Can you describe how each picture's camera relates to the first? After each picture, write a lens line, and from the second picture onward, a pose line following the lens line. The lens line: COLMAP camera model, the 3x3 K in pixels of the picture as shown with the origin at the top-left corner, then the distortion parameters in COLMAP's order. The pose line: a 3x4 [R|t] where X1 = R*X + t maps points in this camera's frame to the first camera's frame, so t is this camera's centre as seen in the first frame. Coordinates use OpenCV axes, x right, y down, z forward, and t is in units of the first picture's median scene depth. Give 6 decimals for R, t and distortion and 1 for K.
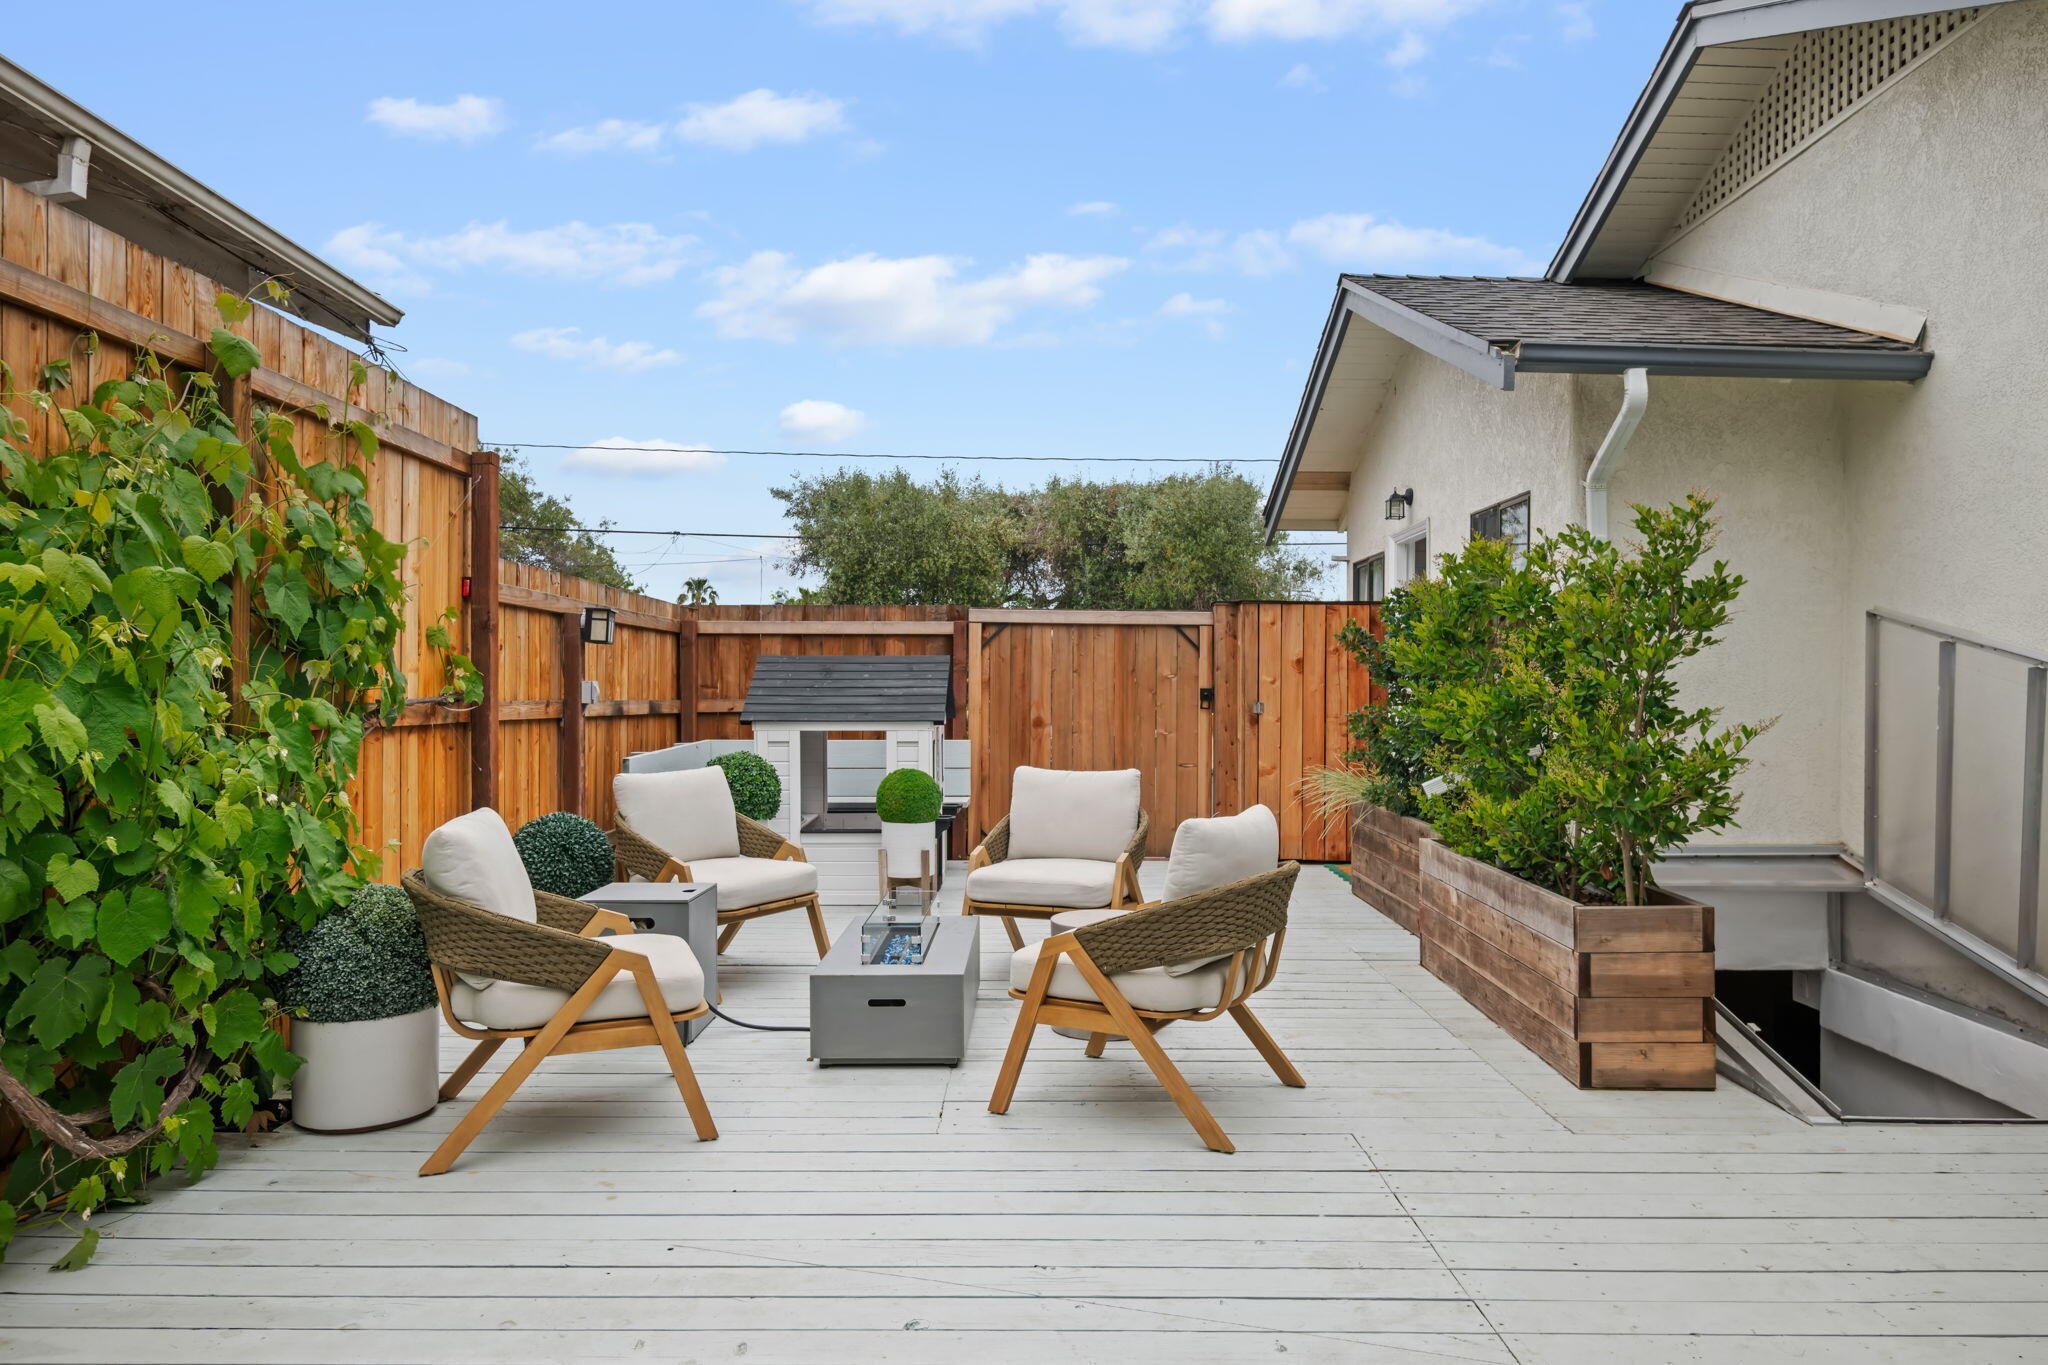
lens RADIAL K [[1311.8, 0, 1021.6], [0, 1311.8, 687.0], [0, 0, 1]] dist [-0.005327, -0.003071]
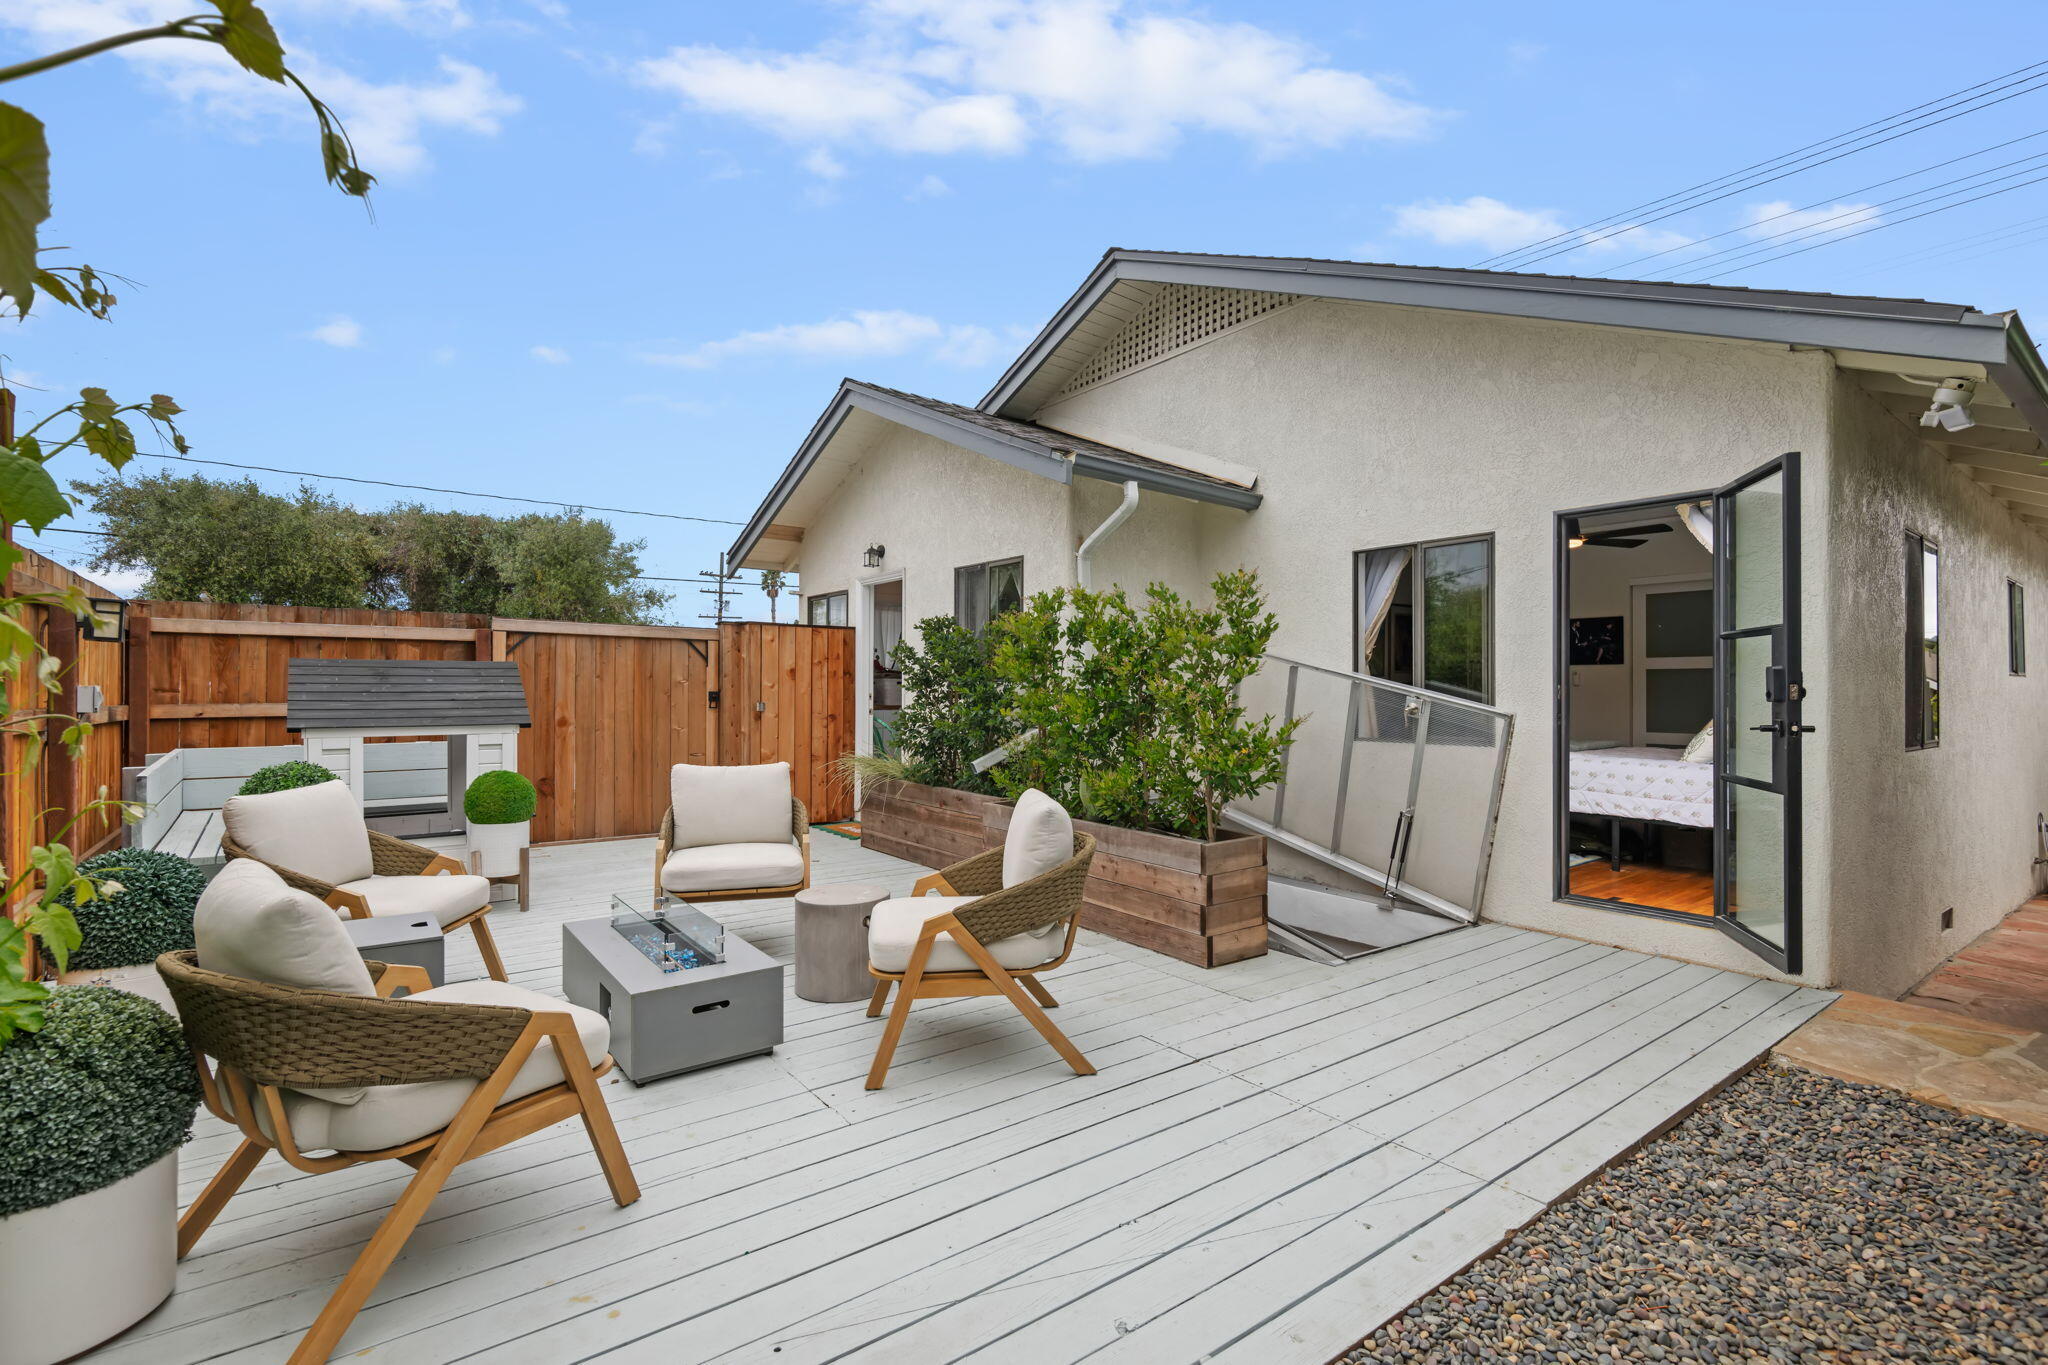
lens RADIAL K [[933.5, 0, 1031.4], [0, 933.5, 684.2], [0, 0, 1]] dist [-0.003374, -0.003351]
pose [[0.795248, 0.003411, 0.606274, -0.190384], [-0.001631, 0.999993, -0.003487, -0.004048], [-0.606282, 0.001785, 0.795248, 0.150776]]
